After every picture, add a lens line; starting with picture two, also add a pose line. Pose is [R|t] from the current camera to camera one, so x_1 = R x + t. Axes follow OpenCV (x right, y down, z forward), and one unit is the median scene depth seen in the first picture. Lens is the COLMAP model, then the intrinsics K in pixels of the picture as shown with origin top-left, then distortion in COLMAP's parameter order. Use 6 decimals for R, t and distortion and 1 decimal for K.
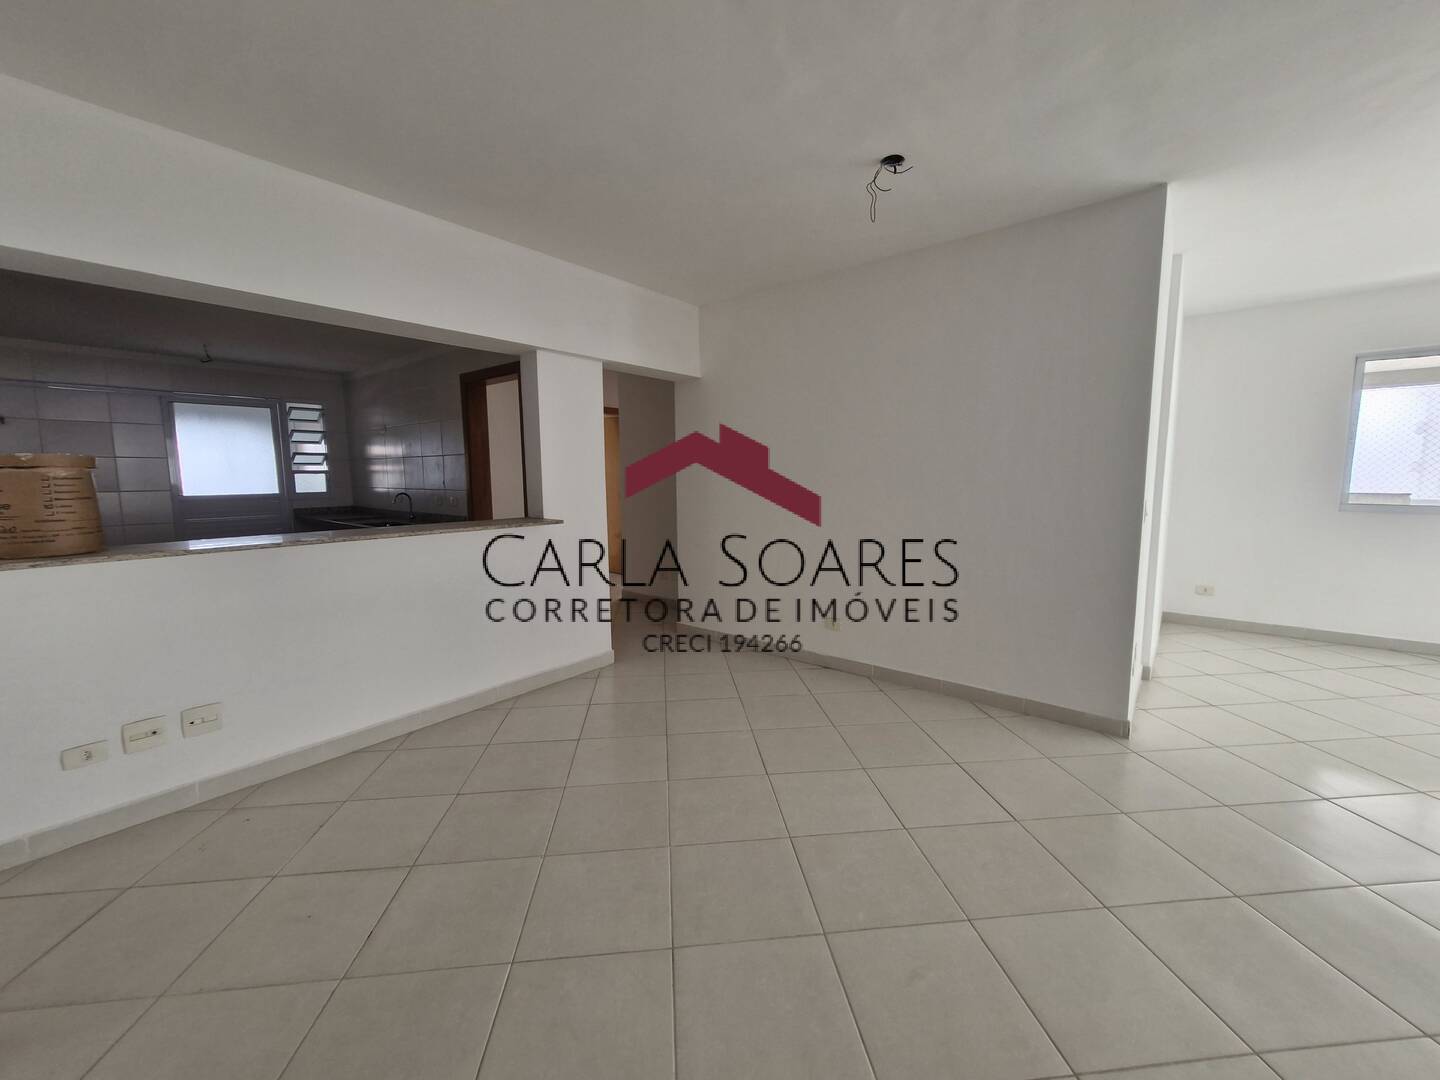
lens RADIAL K [[572.7, 0, 720.0], [0, 572.7, 540.0], [0, 0, 1]] dist [-0.002057, -0.000304]
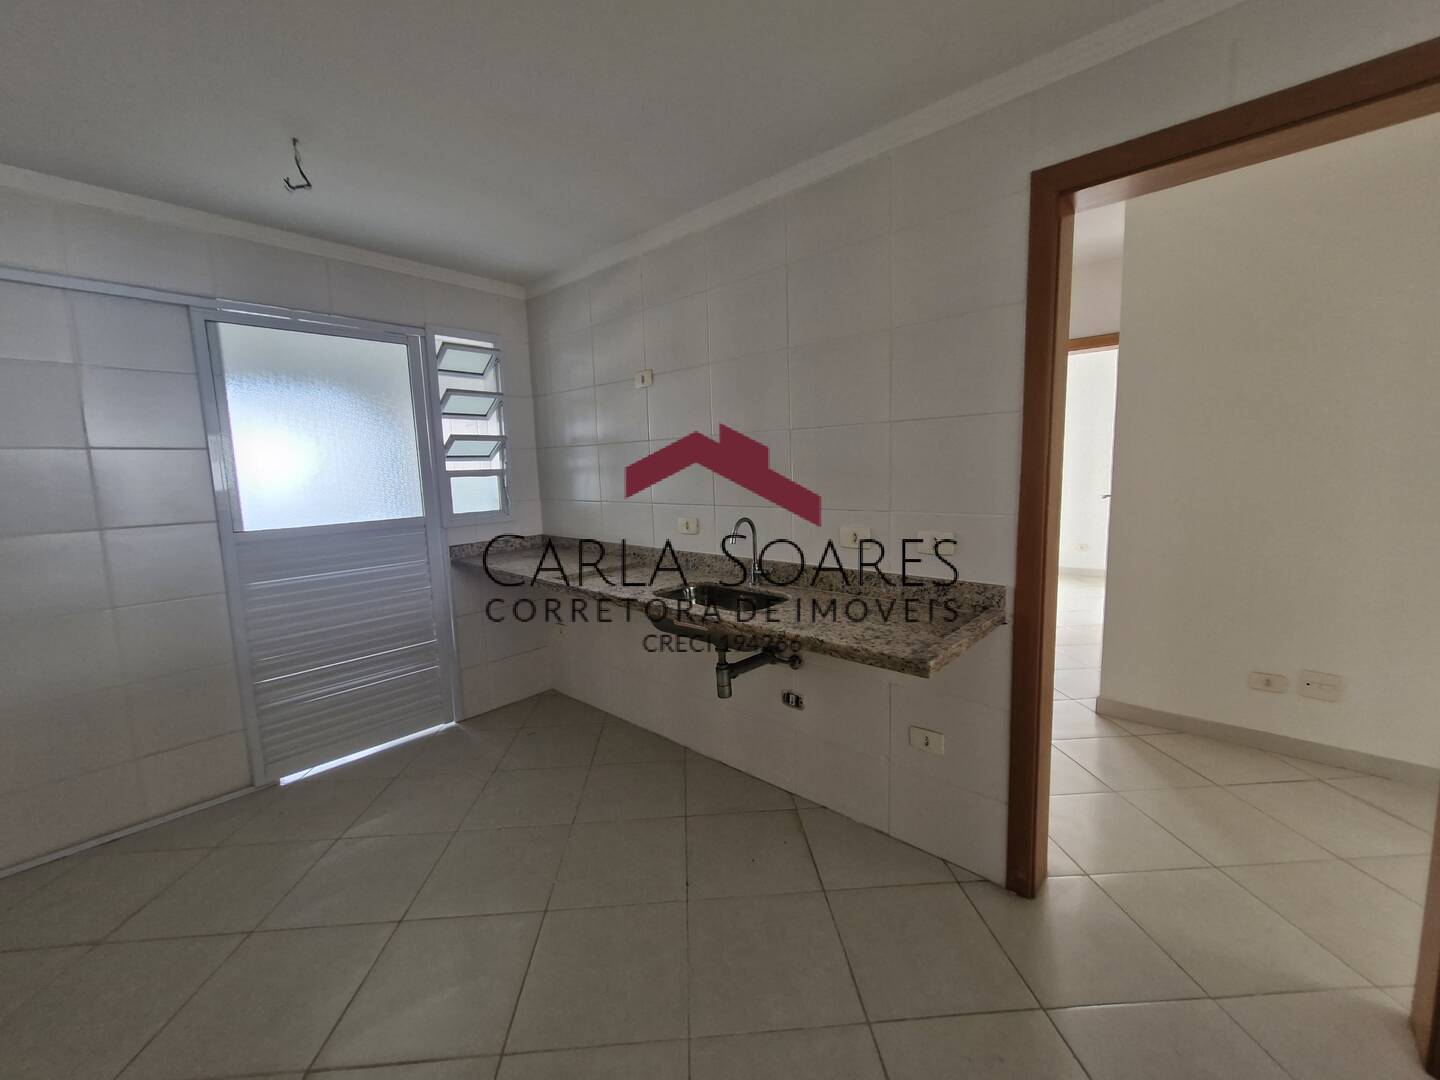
lens RADIAL K [[578.6, 0, 720.0], [0, 578.6, 540.0], [0, 0, 1]] dist [0.001768, 0.000245]
pose [[0.998296, -0.028728, -0.050787, -0.476034], [0.029834, 0.999331, 0.021165, -0.063423], [0.050145, -0.022645, 0.998485, 0.491155]]
